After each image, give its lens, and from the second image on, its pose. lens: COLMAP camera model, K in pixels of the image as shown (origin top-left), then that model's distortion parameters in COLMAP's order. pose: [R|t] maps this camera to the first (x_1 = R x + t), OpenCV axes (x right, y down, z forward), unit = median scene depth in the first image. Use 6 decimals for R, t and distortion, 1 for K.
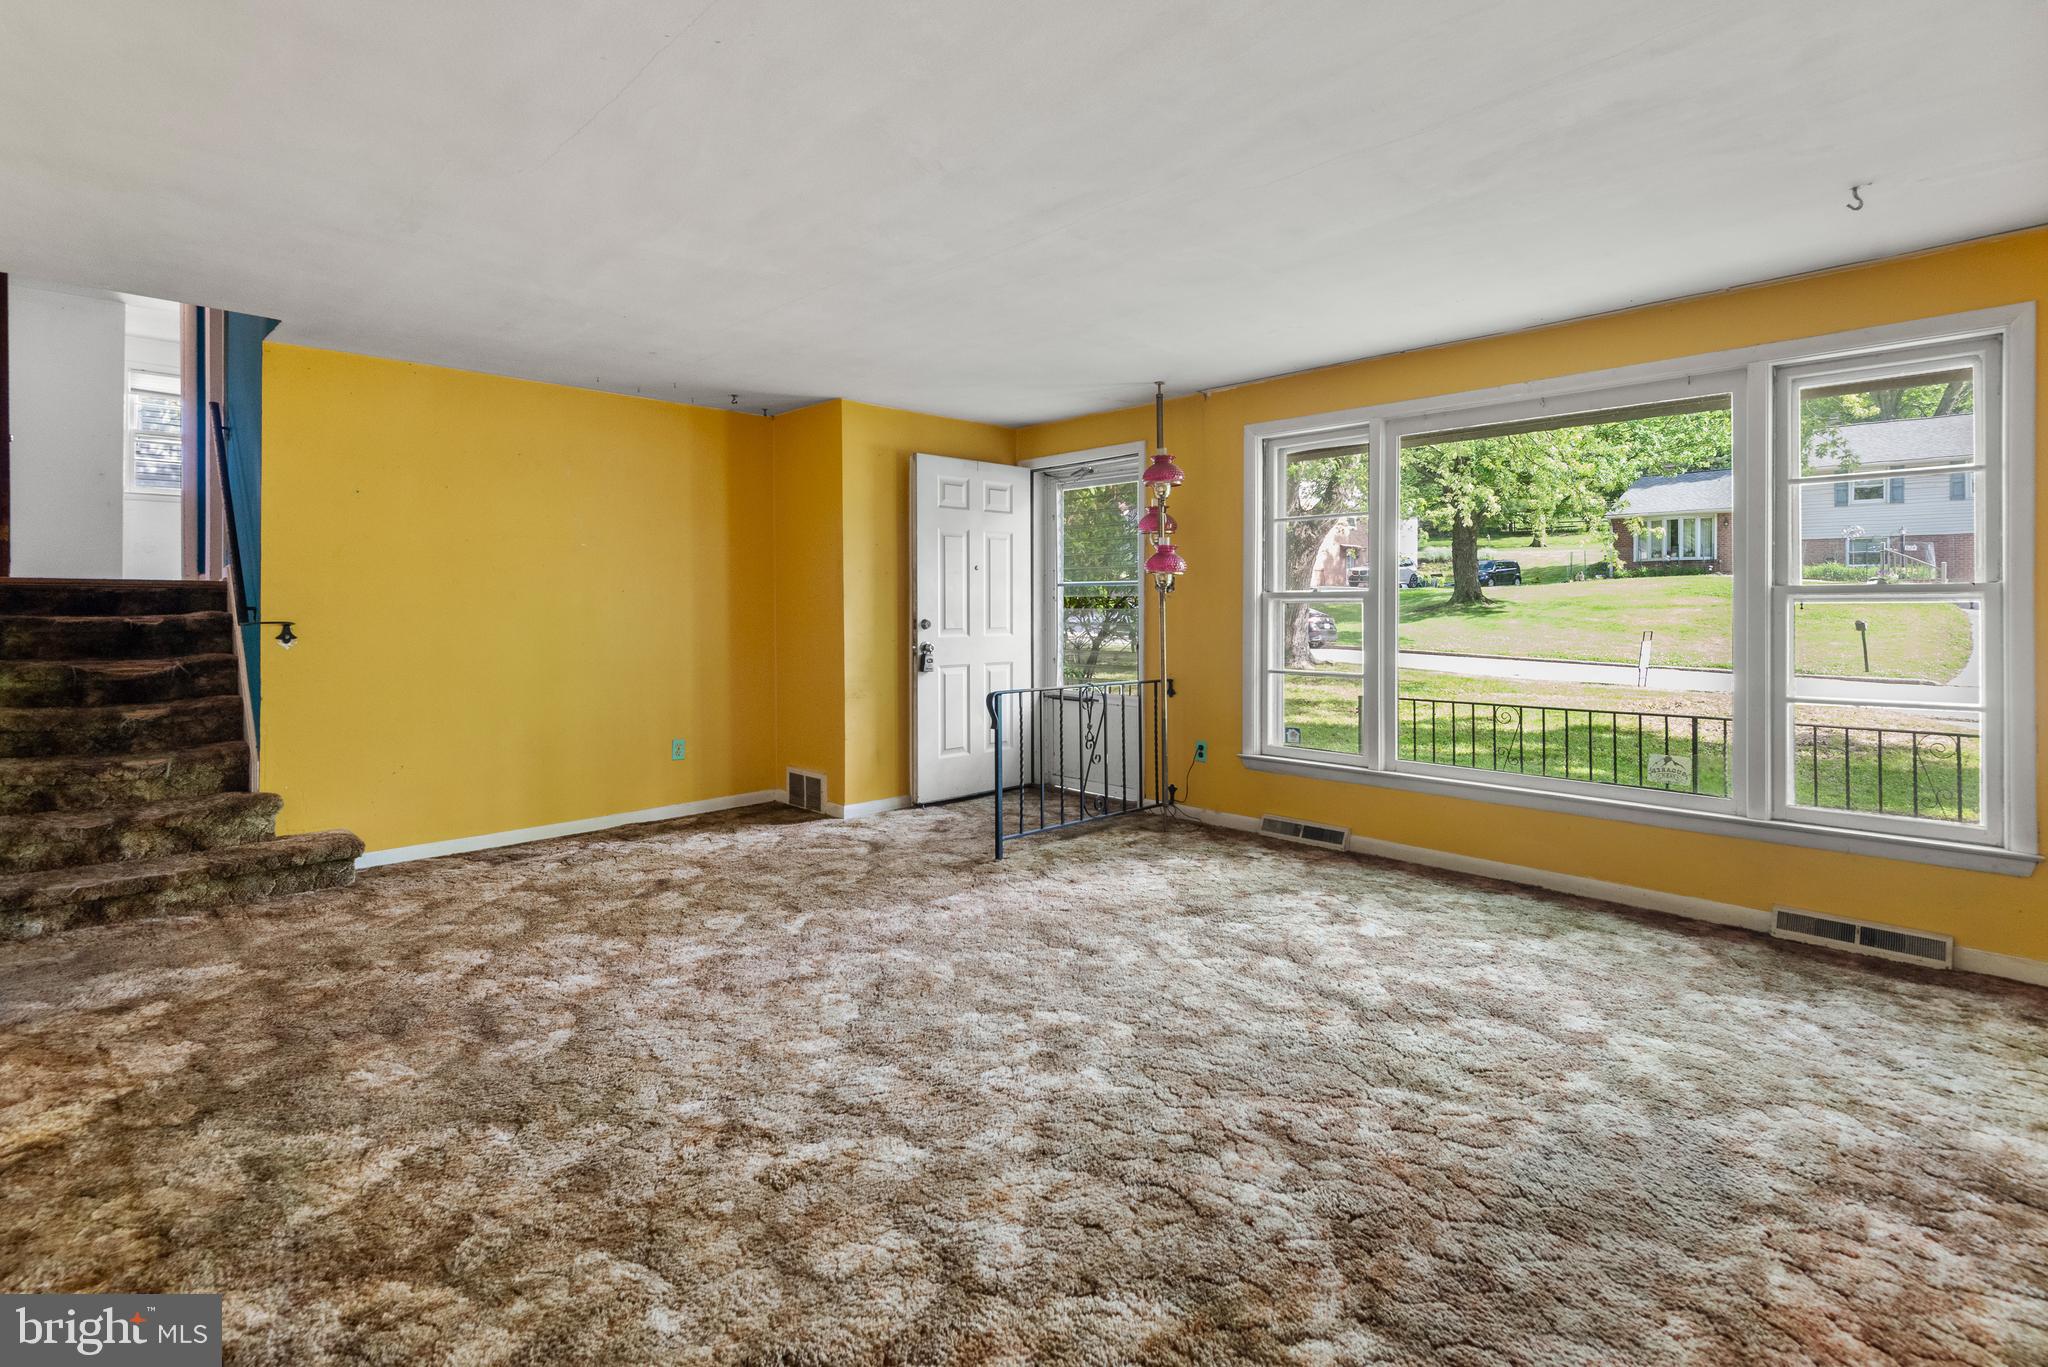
lens RADIAL K [[951.6, 0, 1020.4], [0, 951.6, 620.2], [0, 0, 1]] dist [0.041756, -0.020038]
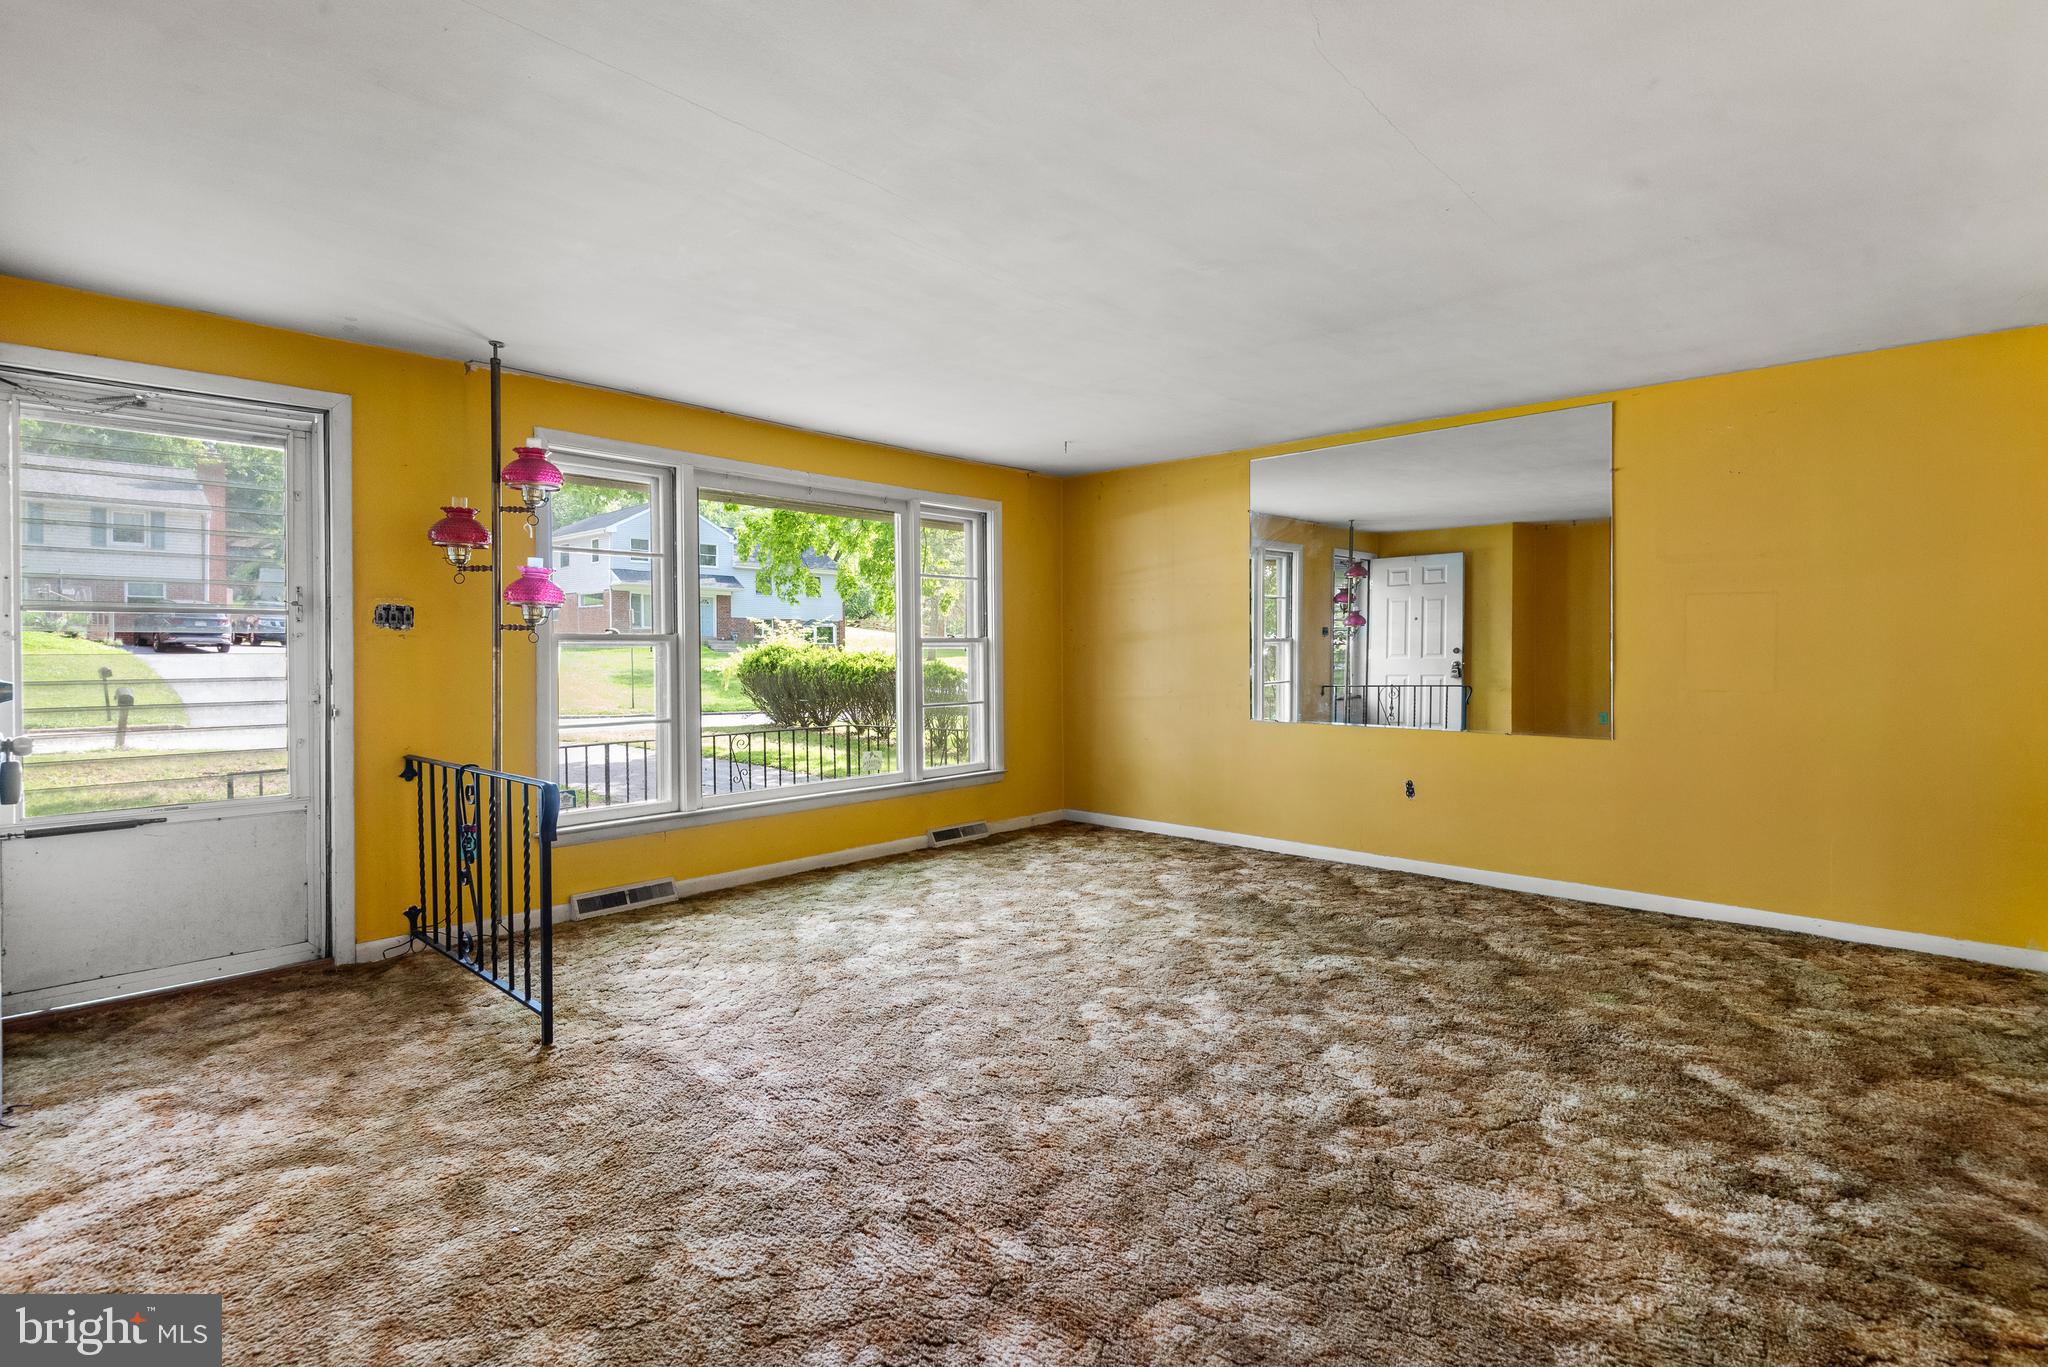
lens RADIAL K [[970.4, 0, 1021.3], [0, 970.4, 666.0], [0, 0, 1]] dist [0.031831, -0.021388]
pose [[-0.040808, -0.016116, 0.999037, -1.085570], [0.016188, 0.999728, 0.016788, -0.015481], [-0.999036, 0.016857, -0.040536, 1.103976]]
